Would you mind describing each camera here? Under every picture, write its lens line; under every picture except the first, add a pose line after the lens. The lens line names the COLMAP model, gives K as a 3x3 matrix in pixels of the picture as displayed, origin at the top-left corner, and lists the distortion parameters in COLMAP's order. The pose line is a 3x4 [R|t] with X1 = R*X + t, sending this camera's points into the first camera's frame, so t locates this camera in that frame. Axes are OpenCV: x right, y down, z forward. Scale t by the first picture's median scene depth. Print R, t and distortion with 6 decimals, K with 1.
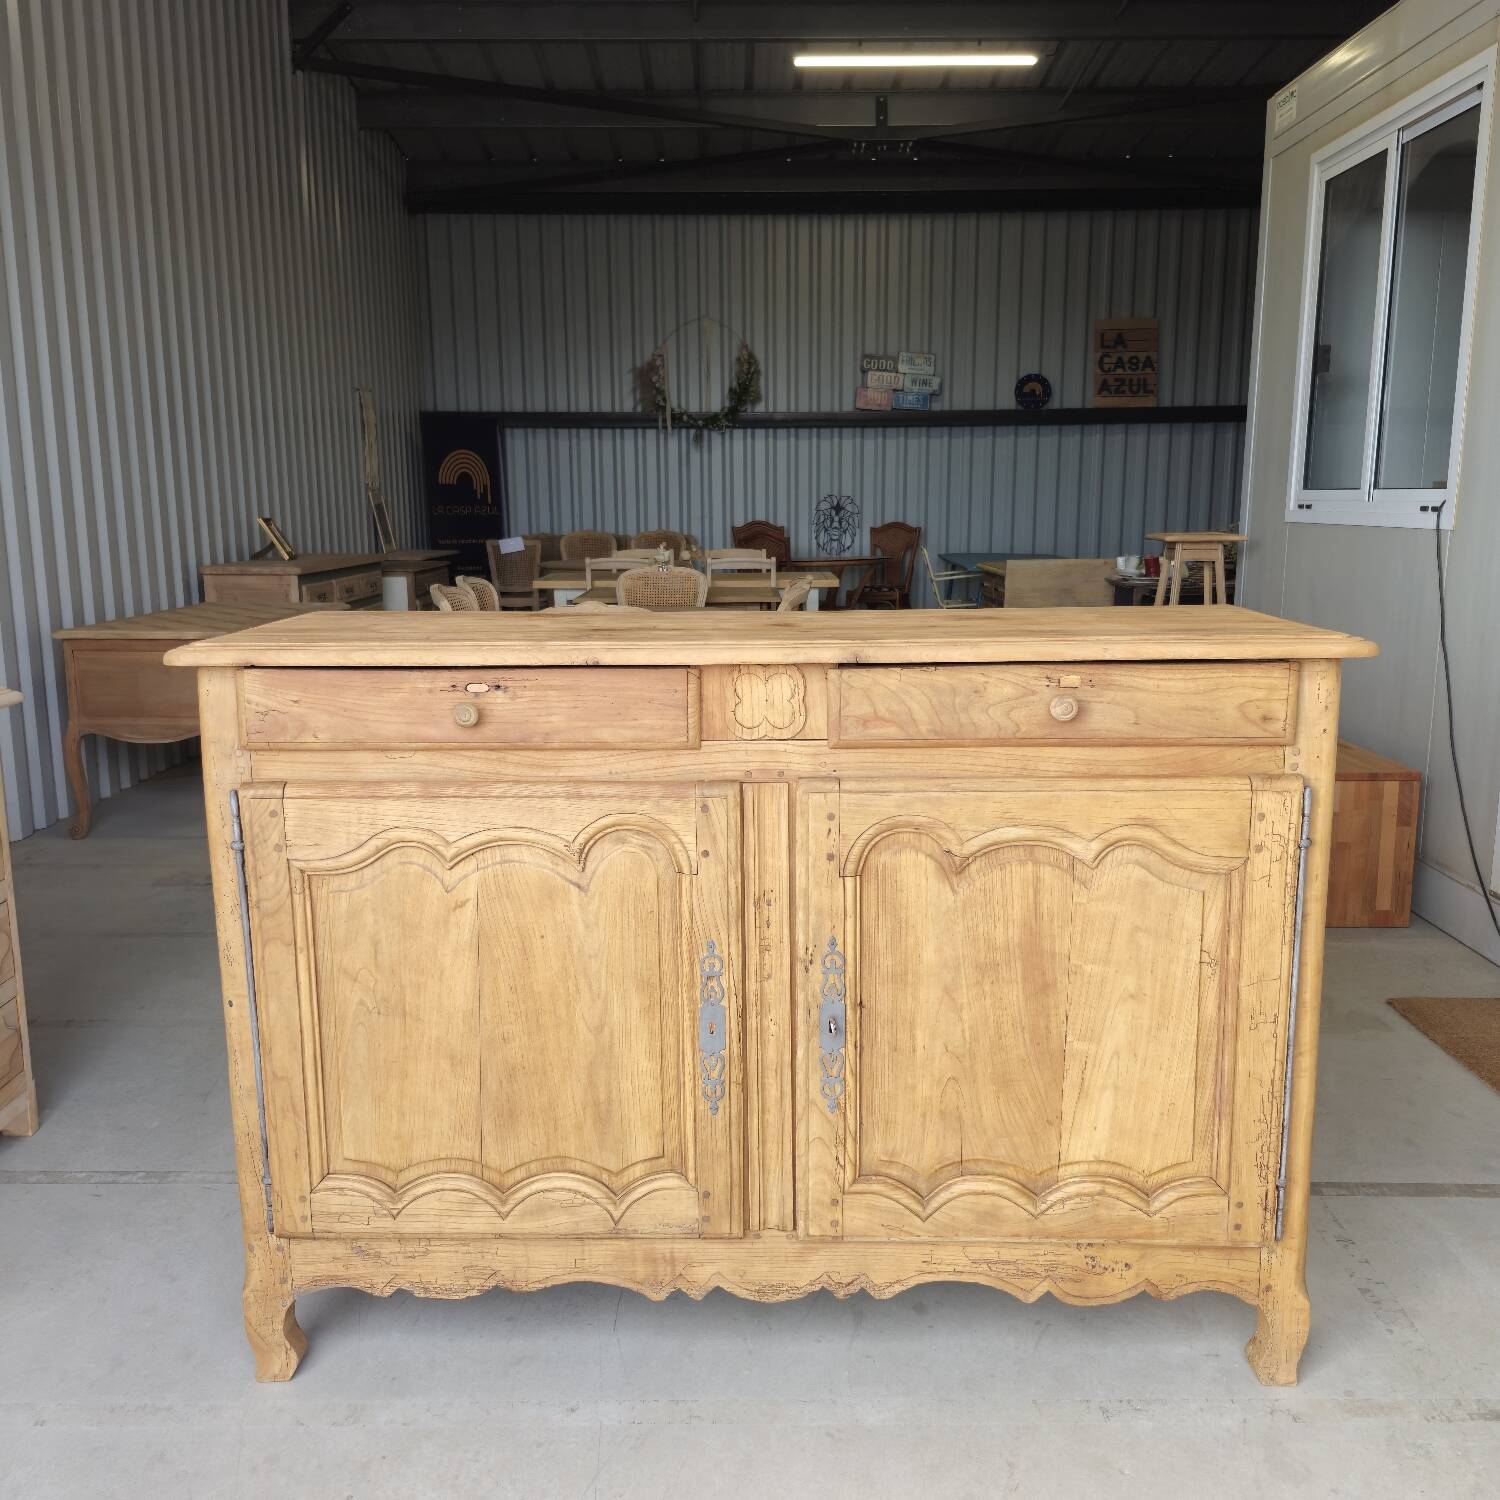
lens RADIAL K [[1375.7, 0, 747.8], [0, 1375.7, 744.4], [0, 0, 1]] dist [0.128835, -0.202921]
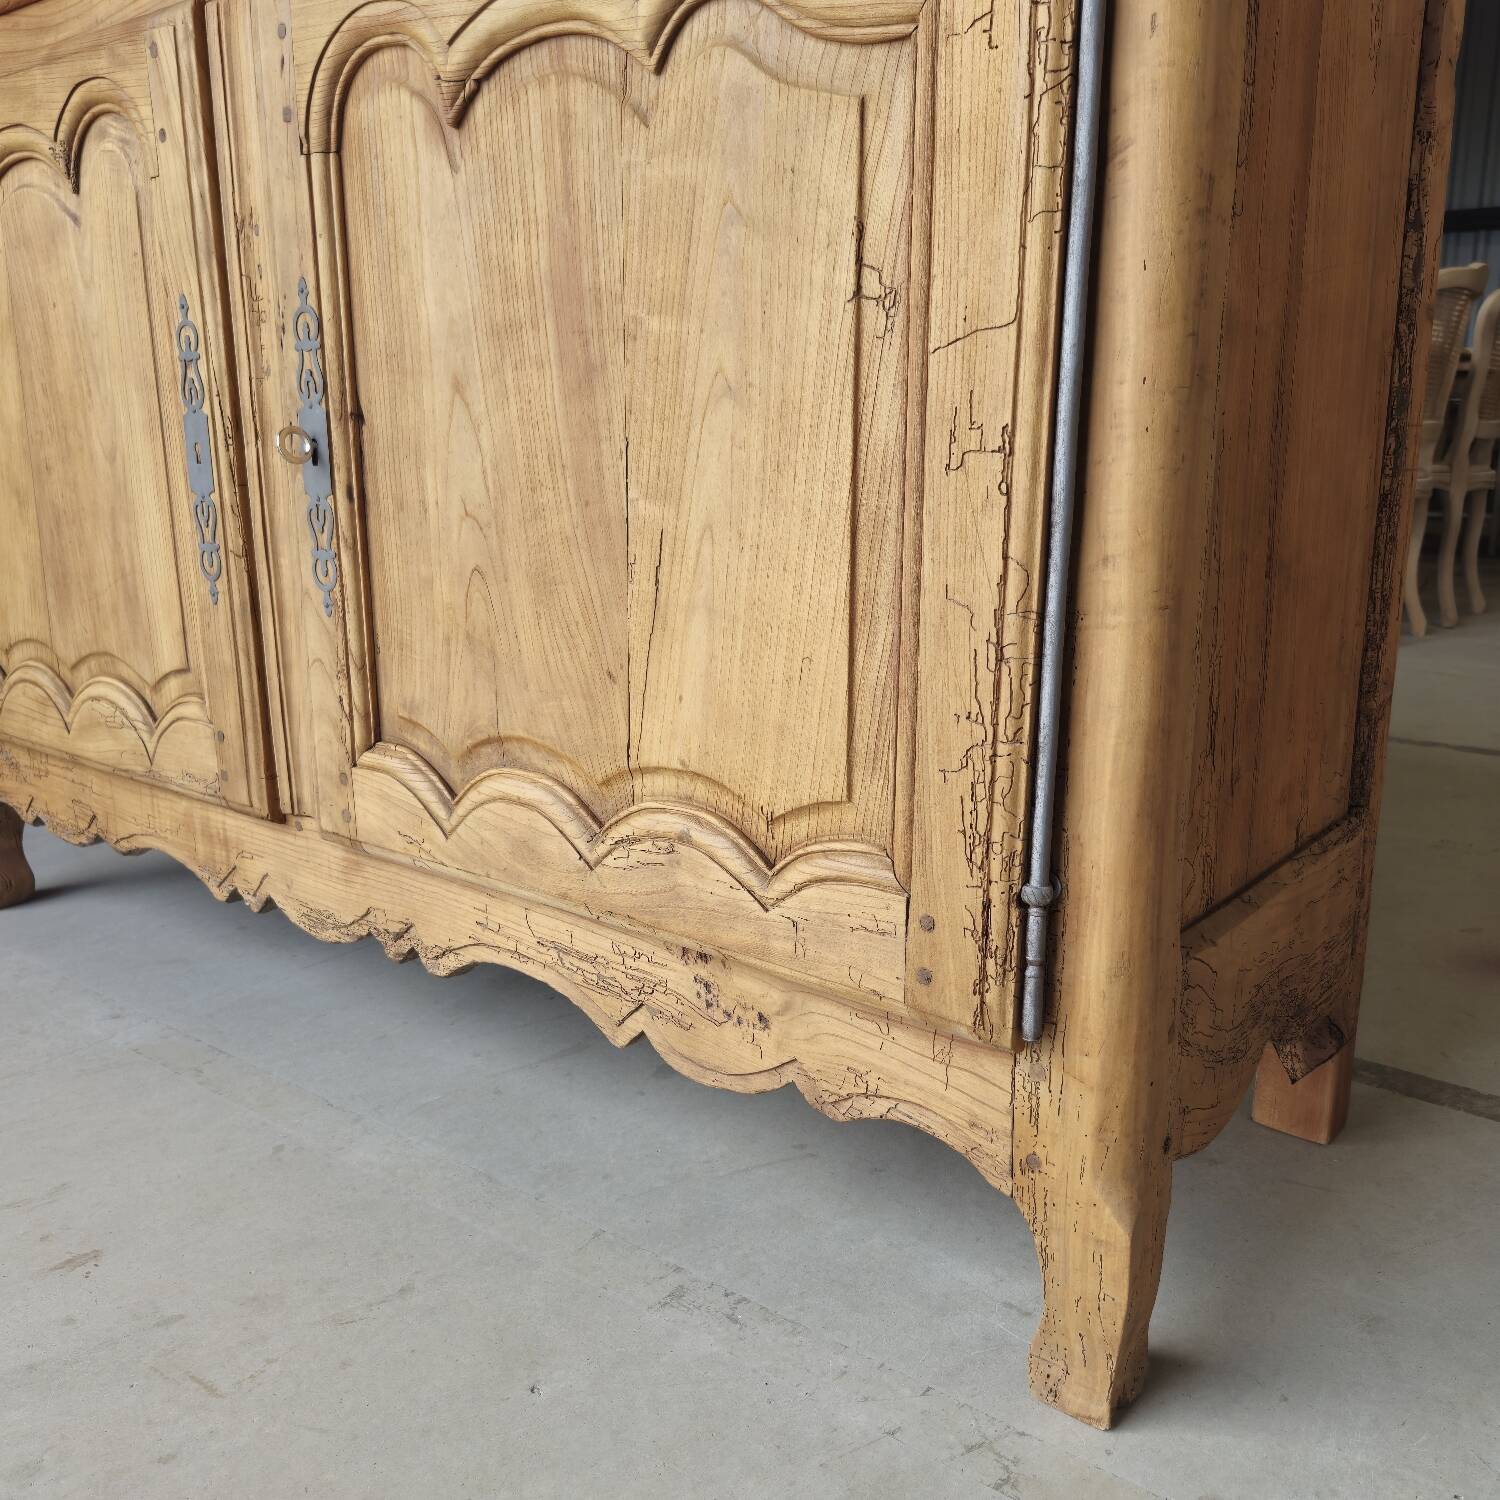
lens RADIAL K [[1385.3, 0, 764.4], [0, 1385.3, 757.3], [0, 0, 1]] dist [0.129115, -0.202955]
pose [[0.792274, 0.147510, -0.592067, 0.533671], [-0.113265, 0.989028, 0.094844, 0.239792], [0.599561, -0.008082, 0.800288, 0.624559]]
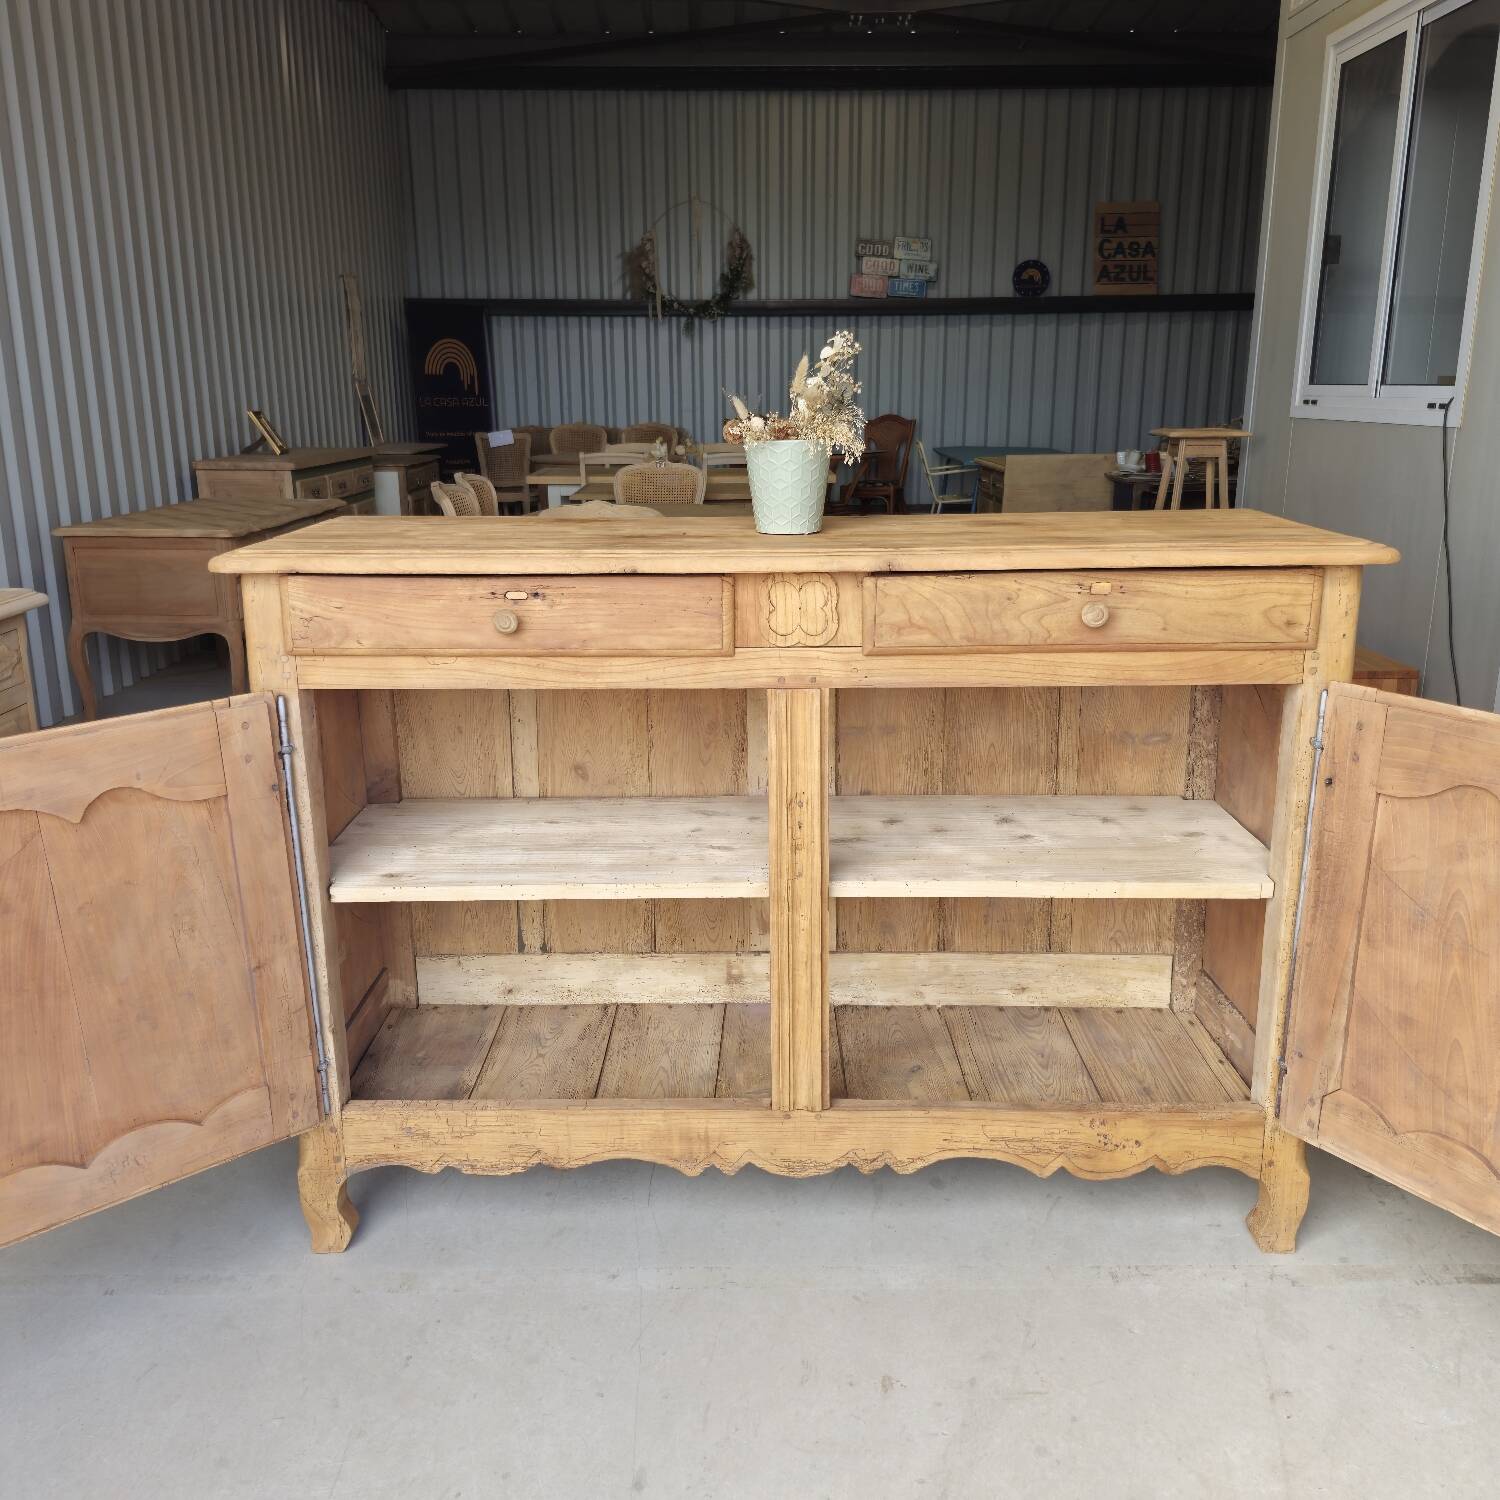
lens RADIAL K [[1375.9, 0, 744.2], [0, 1375.9, 748.6], [0, 0, 1]] dist [0.140373, -0.244650]
pose [[0.999964, -0.001689, 0.008335, -0.033953], [0.001029, 0.996912, 0.078526, -0.007551], [-0.008441, -0.078515, 0.996877, -0.025807]]
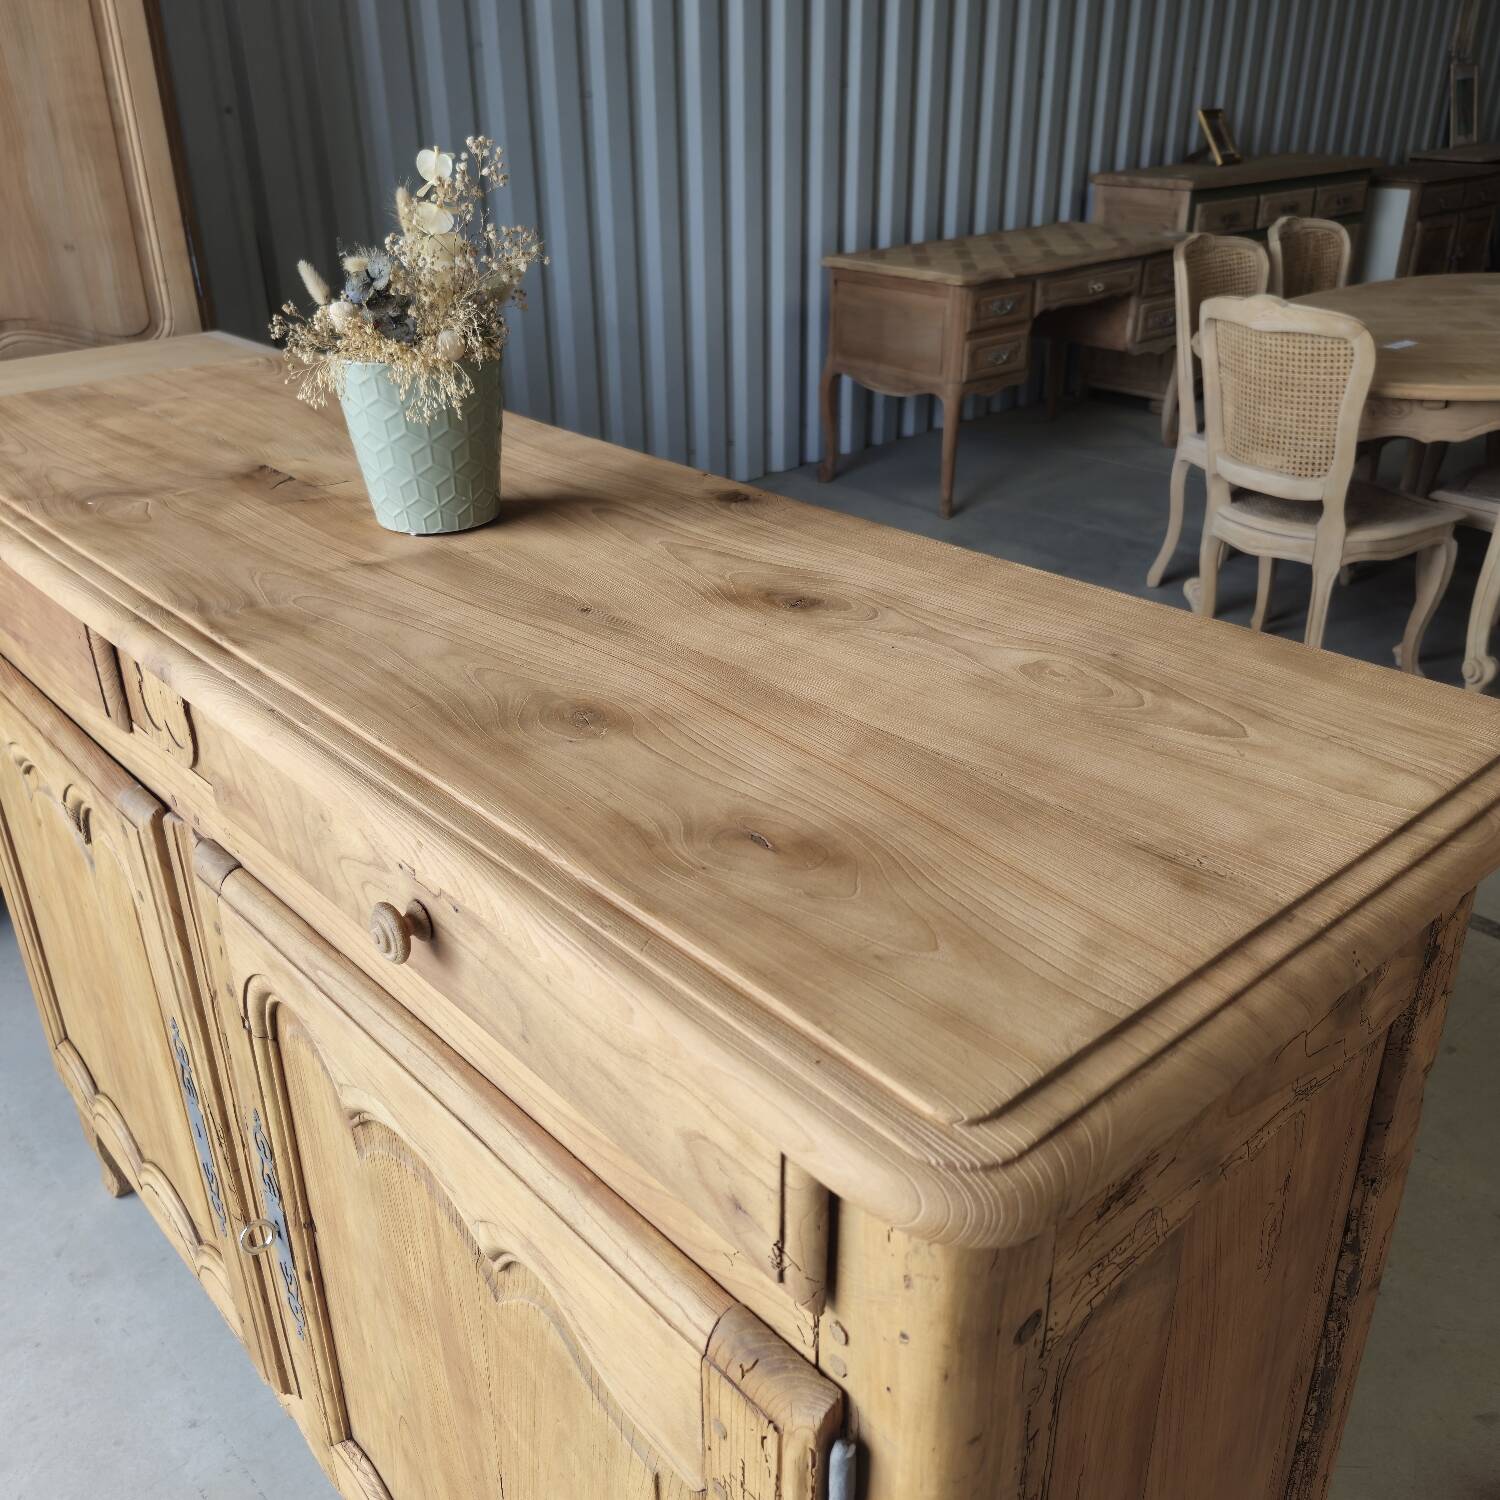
lens RADIAL K [[1389.3, 0, 751.9], [0, 1389.3, 736.5], [0, 0, 1]] dist [0.109858, -0.162705]
pose [[0.678882, 0.321258, -0.660236, 0.511301], [-0.124044, 0.936458, 0.328115, -0.212724], [0.723693, -0.140853, 0.675595, 0.730897]]
